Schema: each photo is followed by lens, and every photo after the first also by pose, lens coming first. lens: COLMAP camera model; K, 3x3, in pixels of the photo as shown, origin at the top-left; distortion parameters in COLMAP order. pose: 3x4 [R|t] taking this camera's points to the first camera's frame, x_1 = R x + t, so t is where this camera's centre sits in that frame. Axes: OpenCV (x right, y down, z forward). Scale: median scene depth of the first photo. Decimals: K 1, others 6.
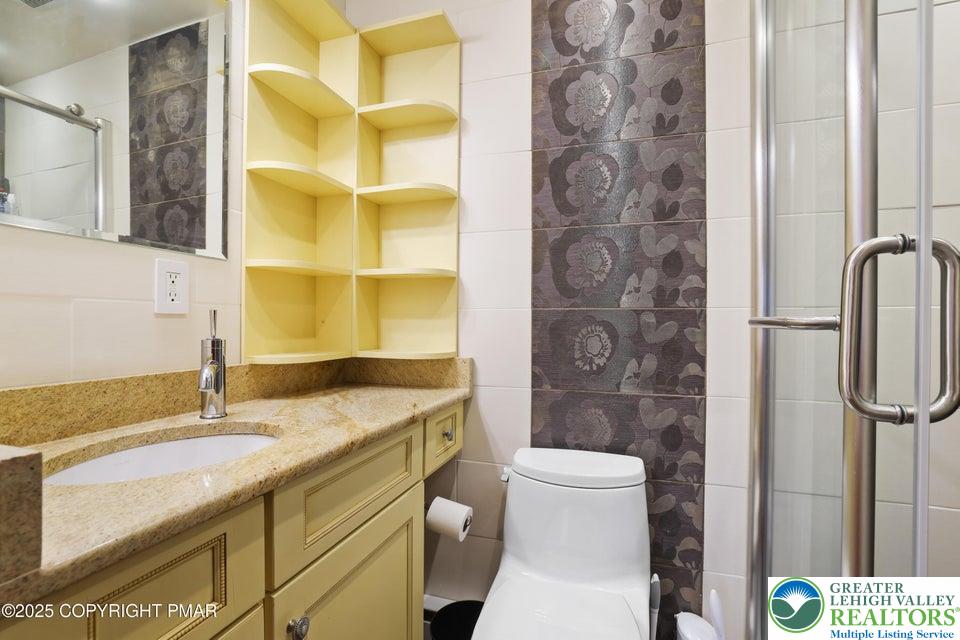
lens RADIAL K [[423.5, 0, 479.1], [0, 423.5, 322.0], [0, 0, 1]] dist [-0.021372, 0.001350]
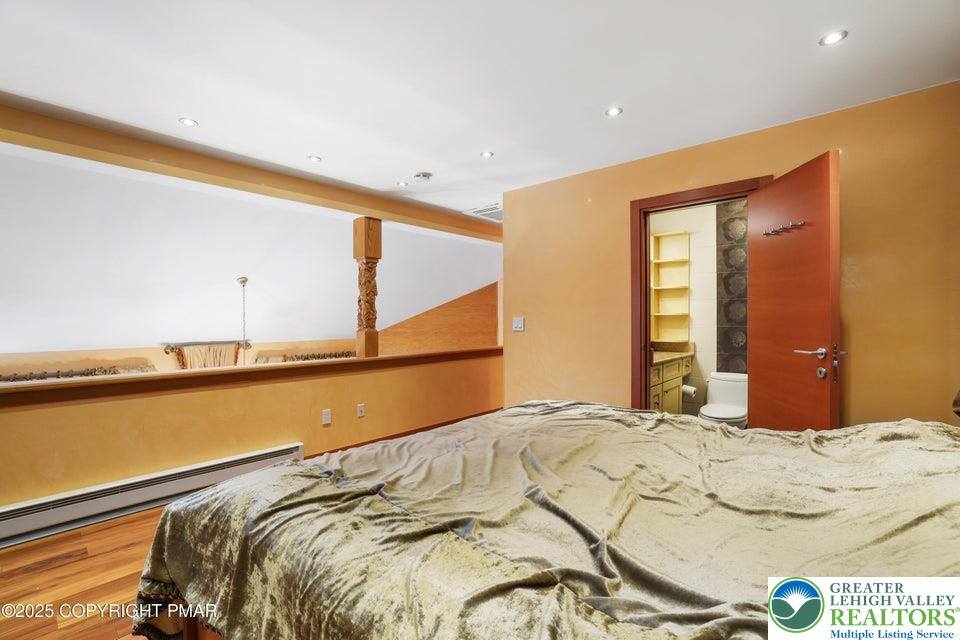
lens RADIAL K [[423.5, 0, 481.1], [0, 423.5, 320.2], [0, 0, 1]] dist [-0.021372, 0.001350]
pose [[0.928556, -0.005025, -0.371158, -0.353871], [0.009487, 0.999903, 0.010199, -0.131718], [0.371071, -0.012991, 0.928514, -2.644820]]
